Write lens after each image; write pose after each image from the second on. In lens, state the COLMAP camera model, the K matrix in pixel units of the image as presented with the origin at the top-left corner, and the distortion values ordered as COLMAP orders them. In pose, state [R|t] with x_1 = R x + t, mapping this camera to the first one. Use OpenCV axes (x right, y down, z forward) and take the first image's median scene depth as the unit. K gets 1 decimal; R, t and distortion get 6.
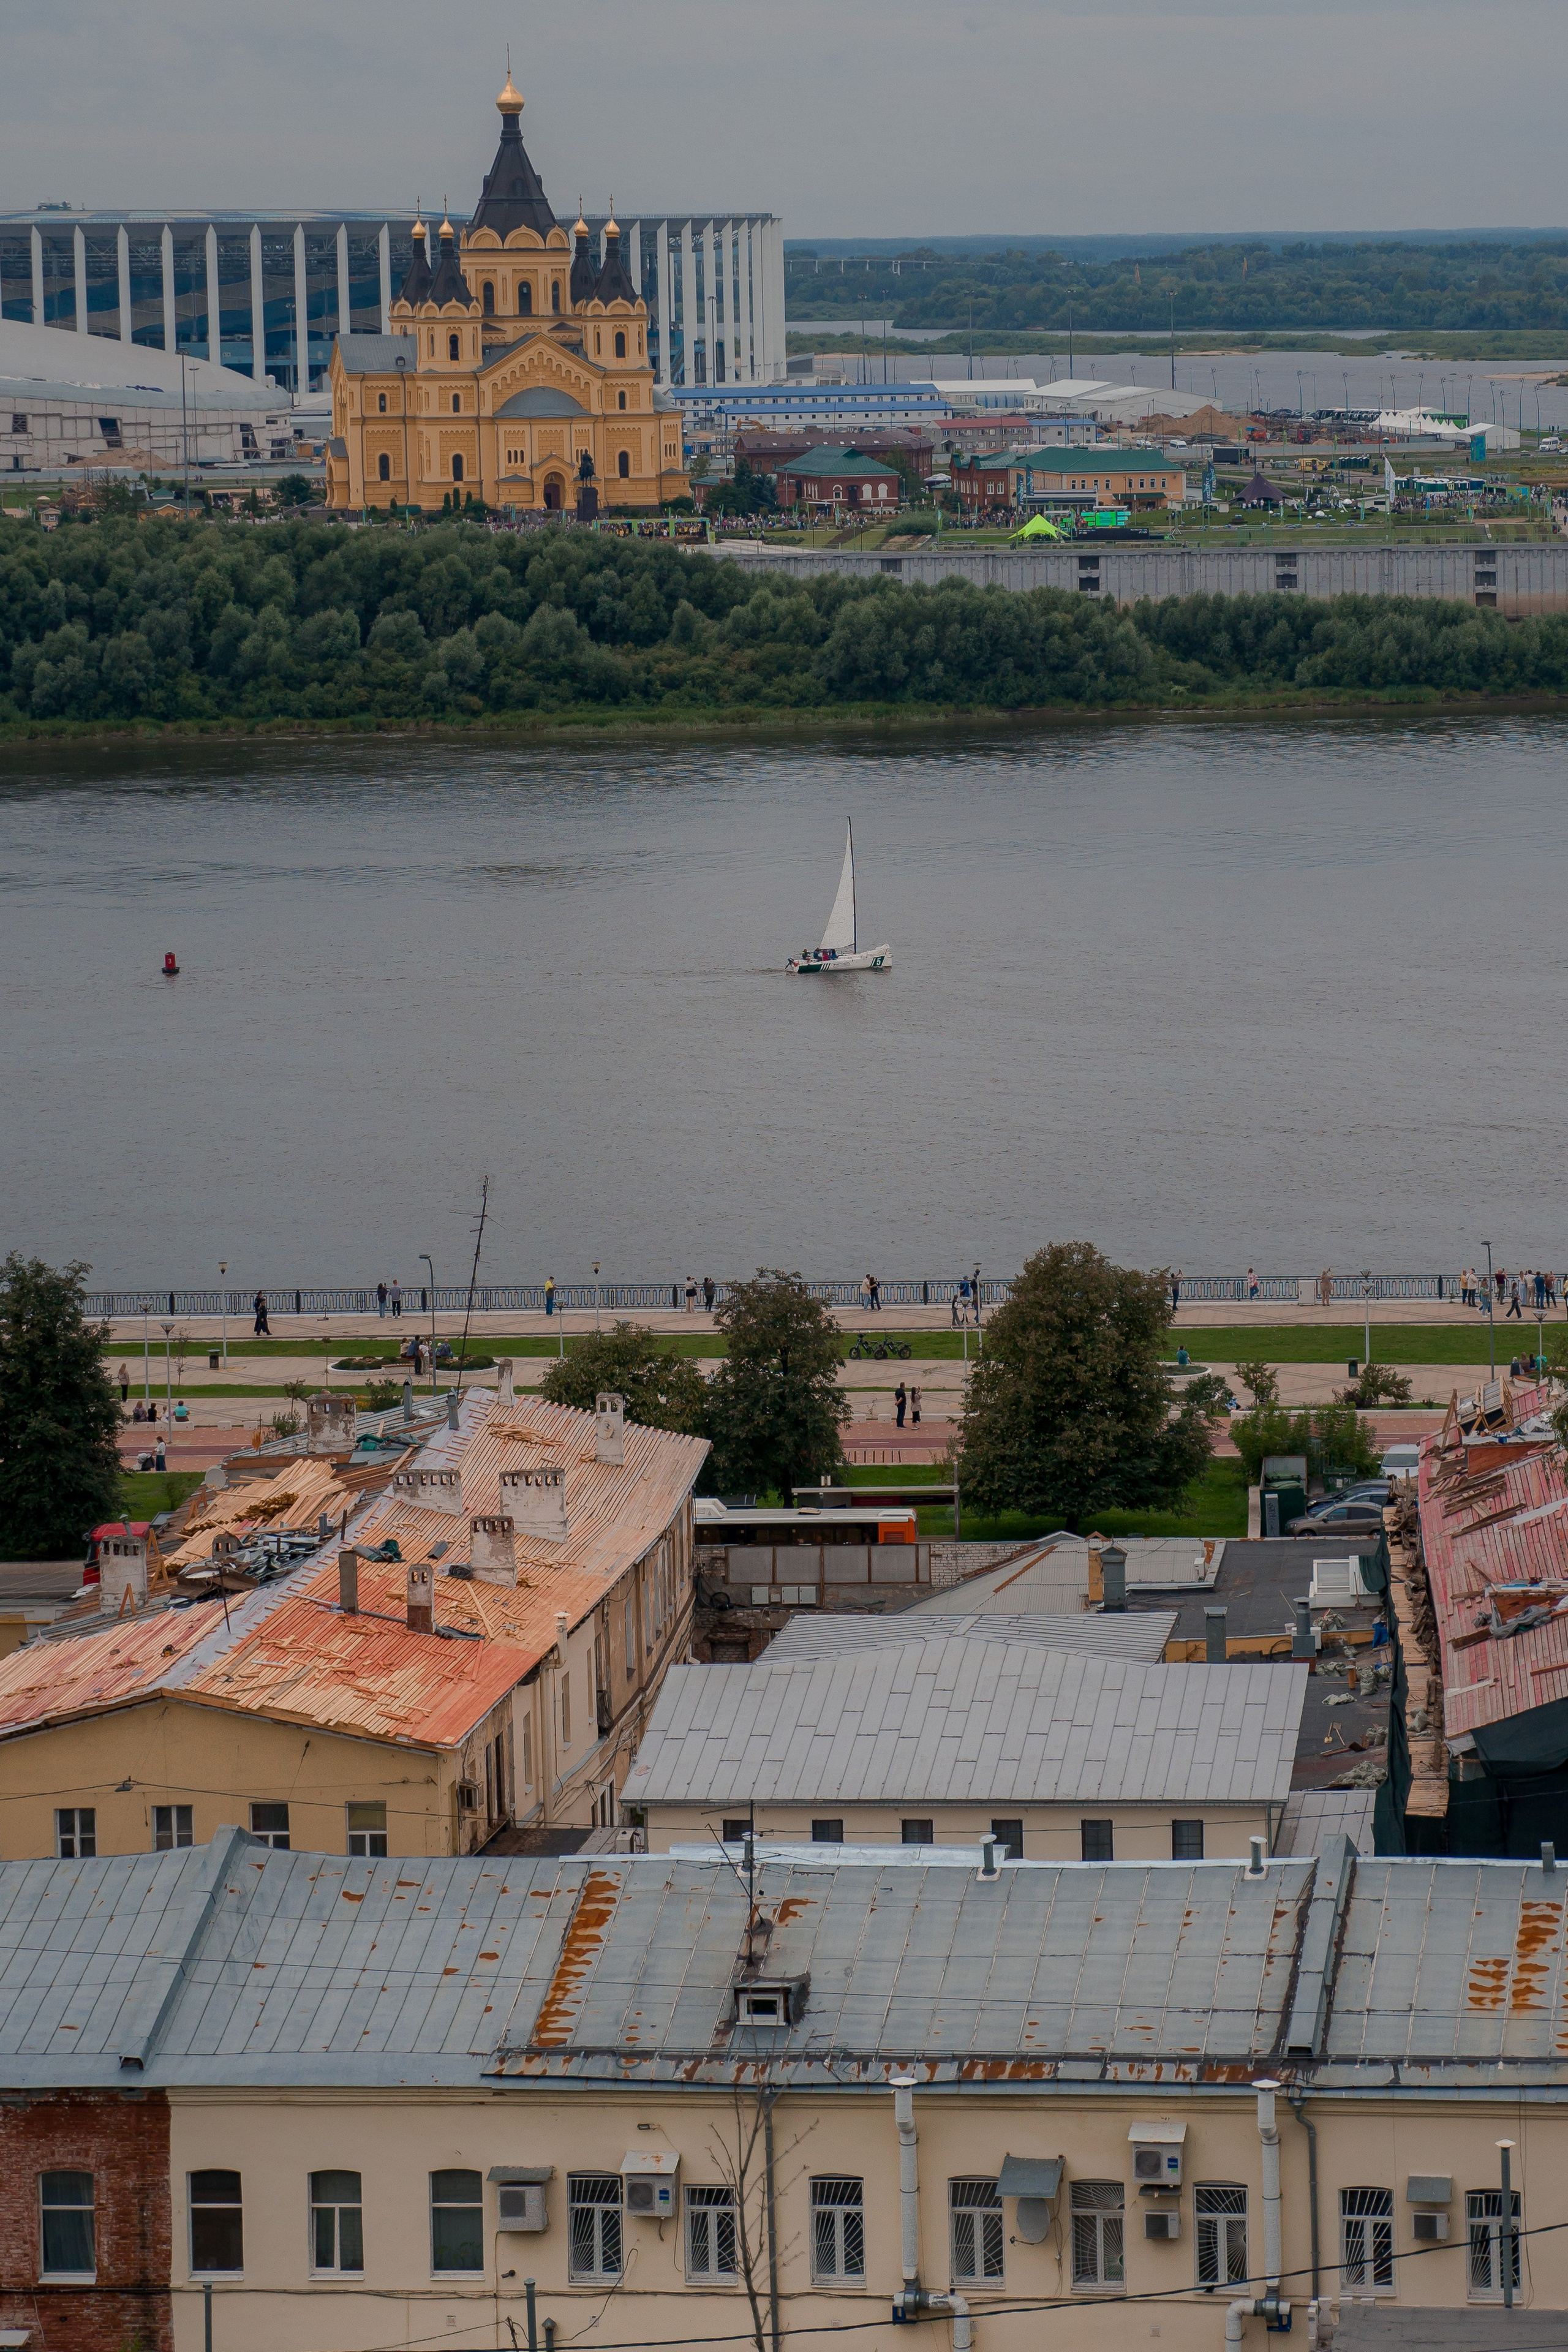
lens RADIAL K [[5447.8, 0, 801.5], [0, 5447.8, 872.2], [0, 0, 1]] dist [0.349775, 0.000000]
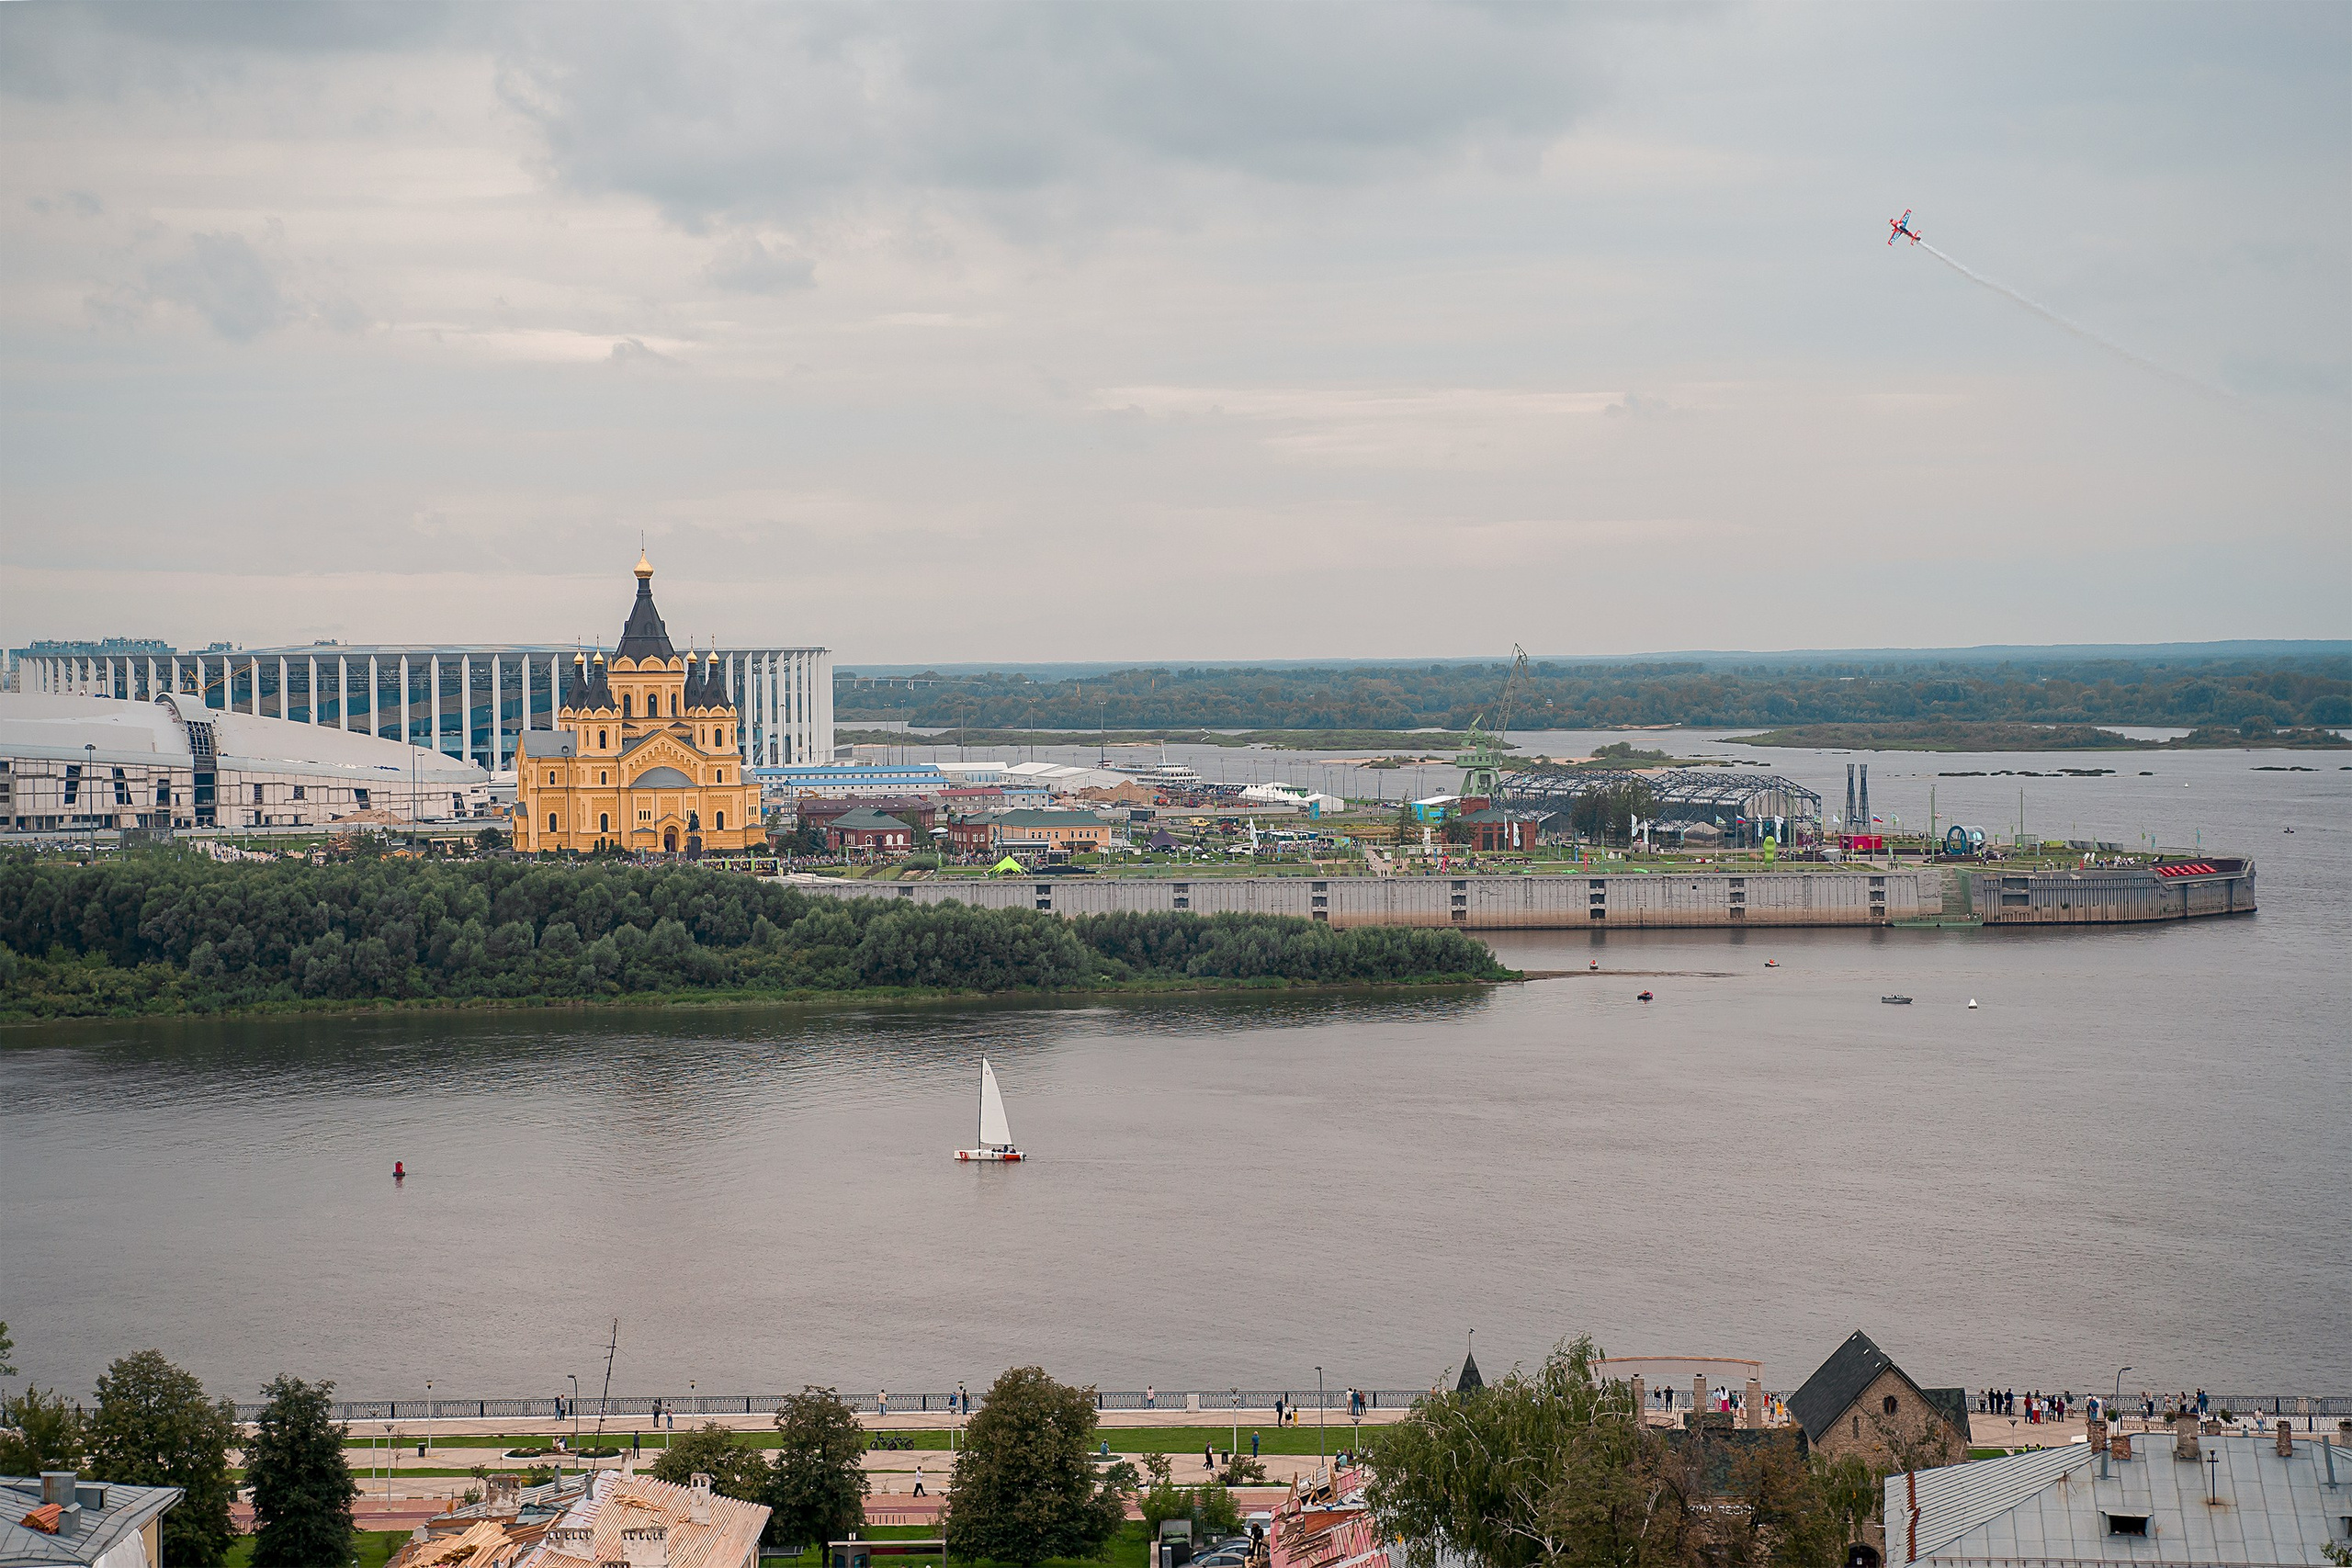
lens RADIAL K [[4507.5, 0, 1136.3], [0, 4507.5, 743.9], [0, 0, 1]] dist [0.219871, 0.000000]
pose [[0.997862, 0.009660, 0.064635, -0.000170], [-0.004554, 0.996889, -0.078685, -0.001538], [-0.065194, 0.078222, 0.994802, -0.193699]]
